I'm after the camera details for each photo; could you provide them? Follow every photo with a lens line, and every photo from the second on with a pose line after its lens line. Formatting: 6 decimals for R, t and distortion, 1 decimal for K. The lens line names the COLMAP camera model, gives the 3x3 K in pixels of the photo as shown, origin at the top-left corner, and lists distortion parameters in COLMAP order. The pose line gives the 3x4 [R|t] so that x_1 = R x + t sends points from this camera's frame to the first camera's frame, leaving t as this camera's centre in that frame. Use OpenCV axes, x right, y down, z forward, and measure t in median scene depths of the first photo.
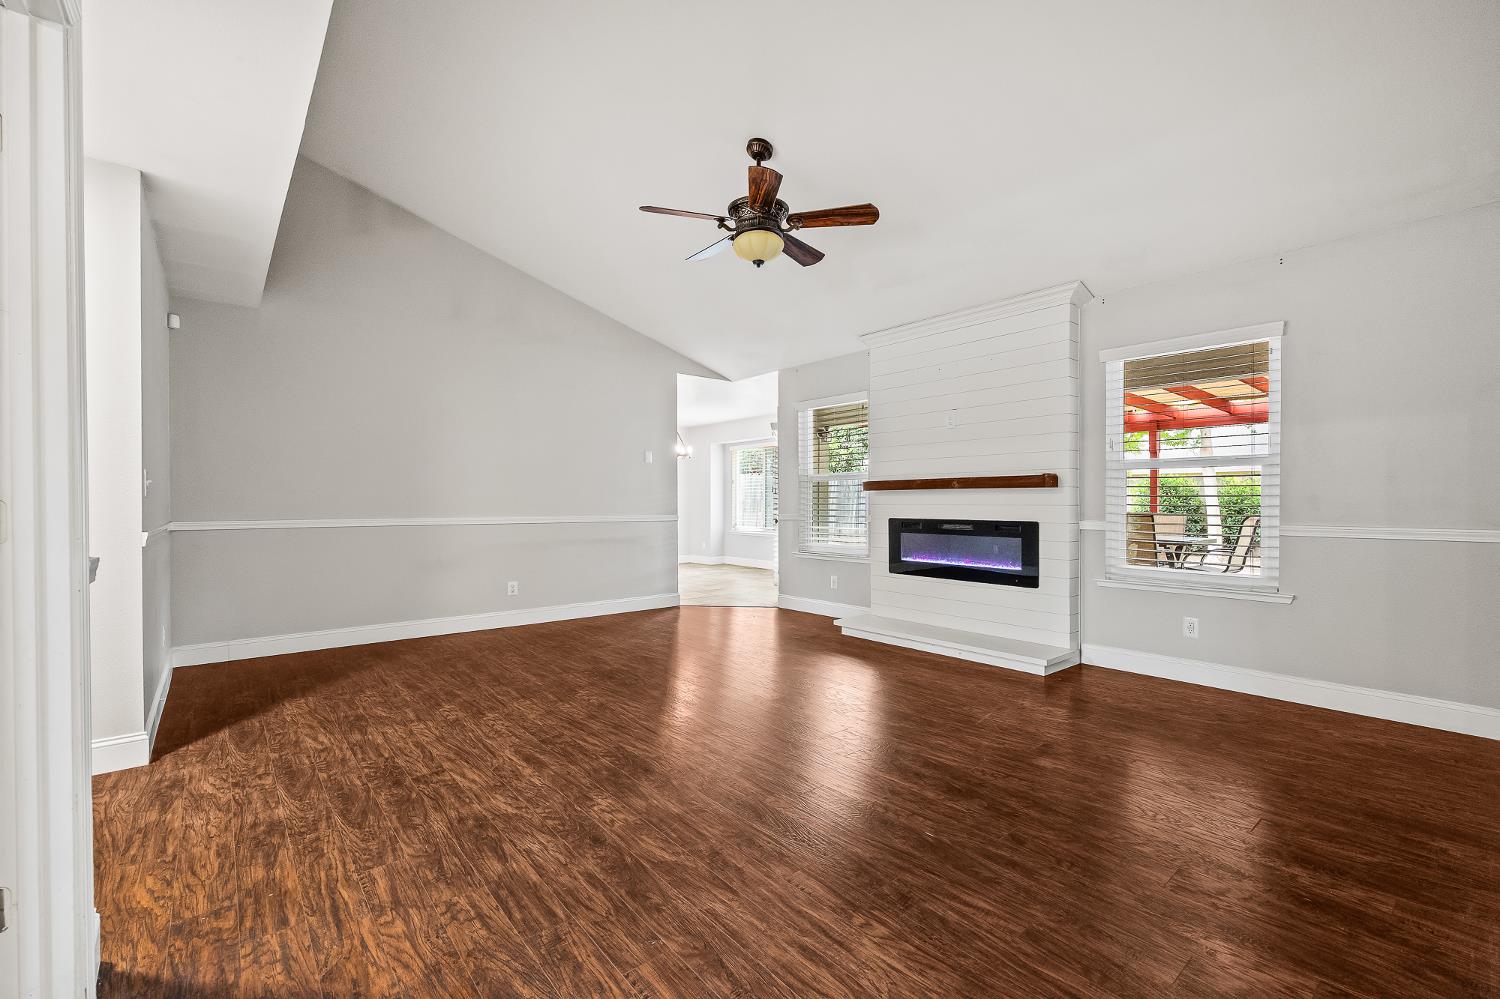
lens RADIAL K [[633.2, 0, 757.7], [0, 633.2, 504.3], [0, 0, 1]] dist [0.003358, -0.000123]
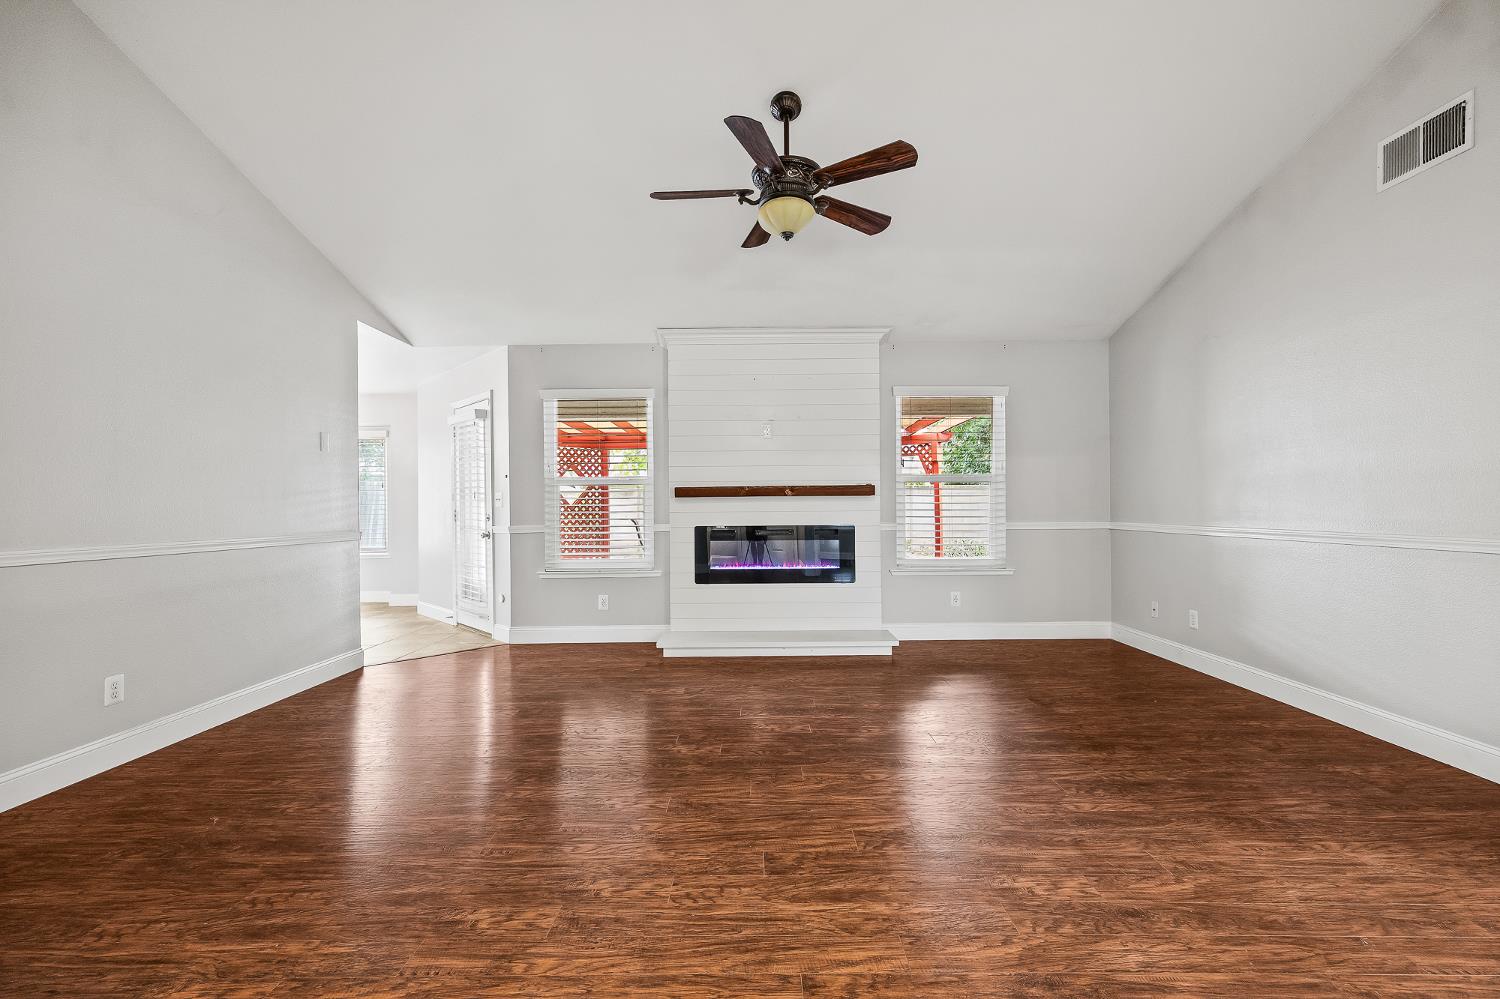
lens RADIAL K [[633.2, 0, 760.6], [0, 633.2, 502.1], [0, 0, 1]] dist [0.003358, -0.000123]
pose [[0.654196, 0.002121, 0.756322, -0.680127], [0.010672, 0.999871, -0.012034, -0.003280], [-0.756250, 0.015944, 0.654089, 0.459867]]
